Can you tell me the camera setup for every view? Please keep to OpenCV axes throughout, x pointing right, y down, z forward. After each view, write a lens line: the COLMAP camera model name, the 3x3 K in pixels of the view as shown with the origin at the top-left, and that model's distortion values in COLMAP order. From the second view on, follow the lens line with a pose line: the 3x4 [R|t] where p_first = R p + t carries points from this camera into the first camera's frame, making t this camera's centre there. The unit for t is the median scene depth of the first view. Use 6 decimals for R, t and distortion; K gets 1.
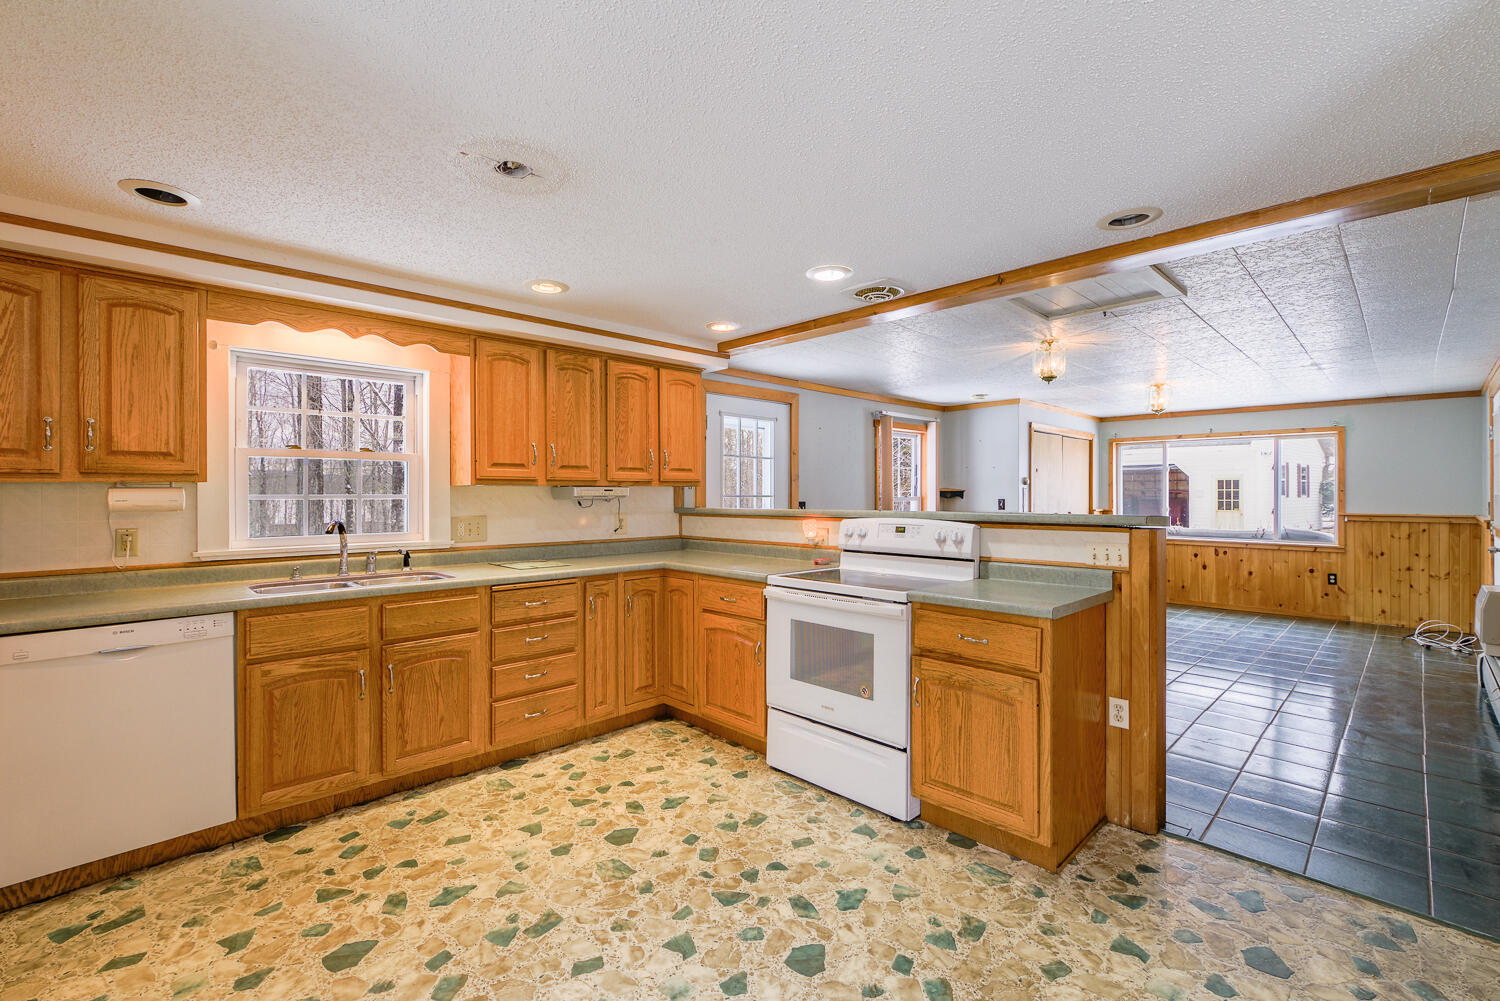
lens RADIAL K [[659.0, 0, 750.0], [0, 659.0, 500.5], [0, 0, 1]] dist [-0.000642, -0.000394]
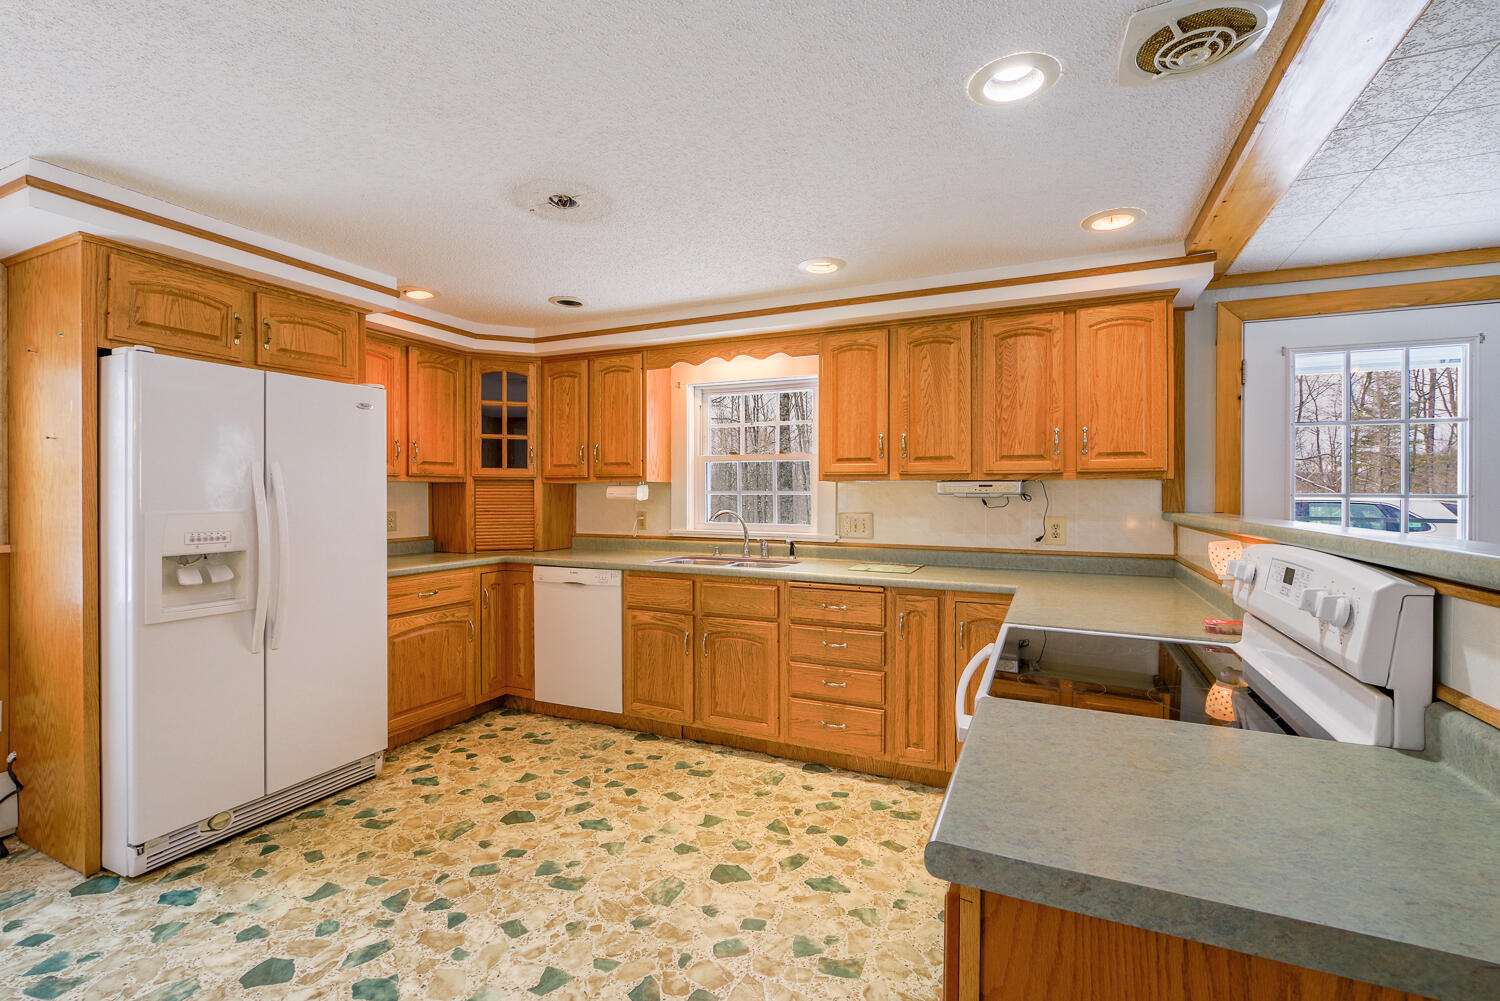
lens RADIAL K [[659.0, 0, 750.0], [0, 659.0, 500.5], [0, 0, 1]] dist [-0.000642, -0.000394]
pose [[0.356301, 0.014585, -0.934257, 0.526344], [-0.013595, 0.999853, 0.010425, -0.003063], [0.934272, 0.008987, 0.356447, 0.580981]]
